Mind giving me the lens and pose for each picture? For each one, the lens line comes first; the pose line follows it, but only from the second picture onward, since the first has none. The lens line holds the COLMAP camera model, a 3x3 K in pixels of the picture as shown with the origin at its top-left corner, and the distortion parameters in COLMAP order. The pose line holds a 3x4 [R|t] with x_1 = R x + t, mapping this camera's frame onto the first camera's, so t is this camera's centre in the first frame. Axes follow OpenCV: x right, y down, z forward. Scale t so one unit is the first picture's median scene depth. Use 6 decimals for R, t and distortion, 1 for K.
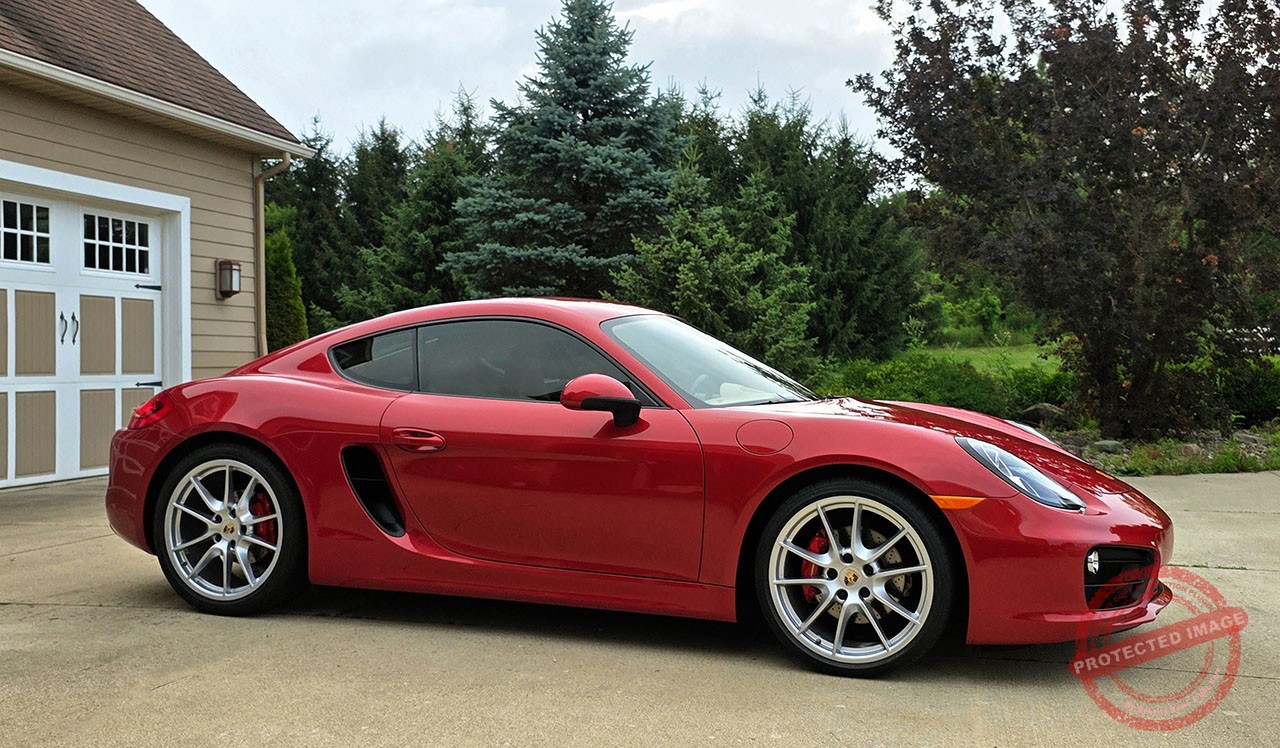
lens RADIAL K [[1483.4, 0, 677.5], [0, 1483.4, 337.5], [0, 0, 1]] dist [0.119421, -0.019402]
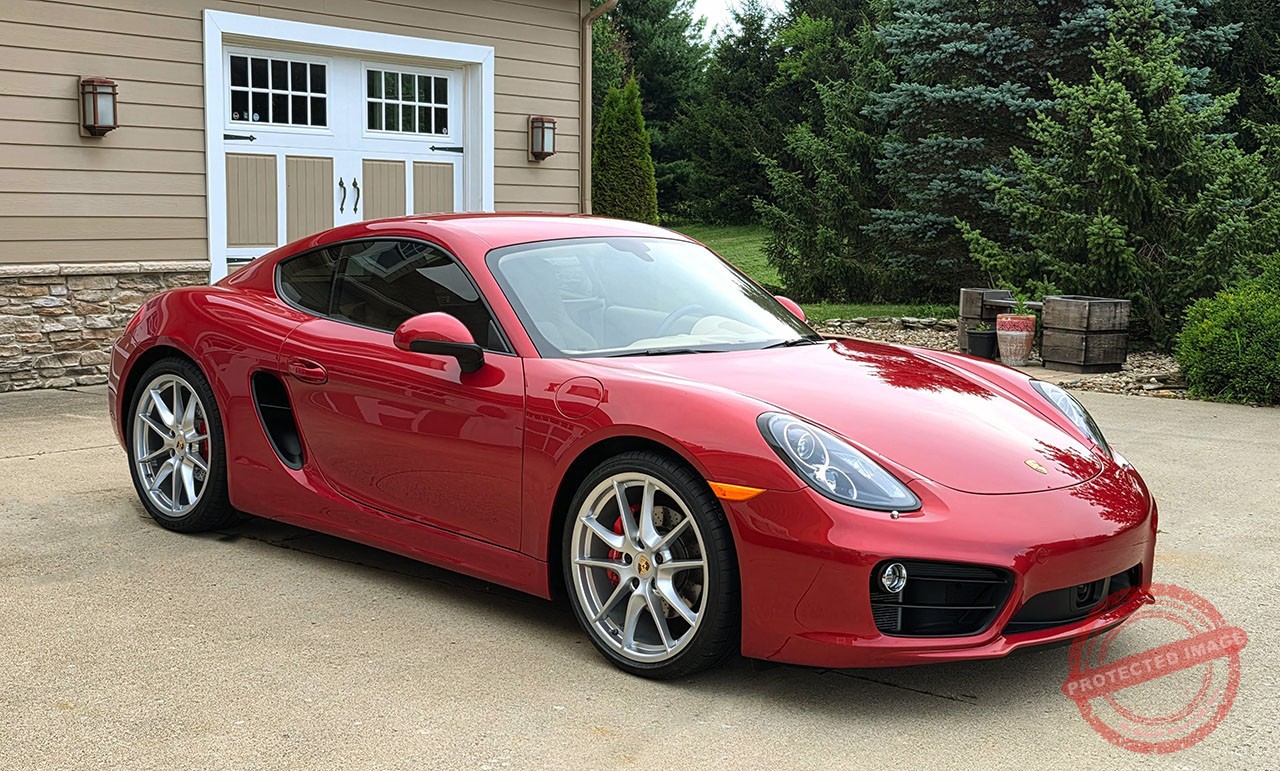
lens RADIAL K [[1859.4, 0, 640.0], [0, 1859.4, 385.5], [0, 0, 1]] dist [0.340527, -1.368495]
pose [[0.905468, 0.063506, -0.419637, 0.478397], [-0.012725, 0.992359, 0.122723, -0.064436], [0.424224, -0.105782, 0.899358, 0.028782]]
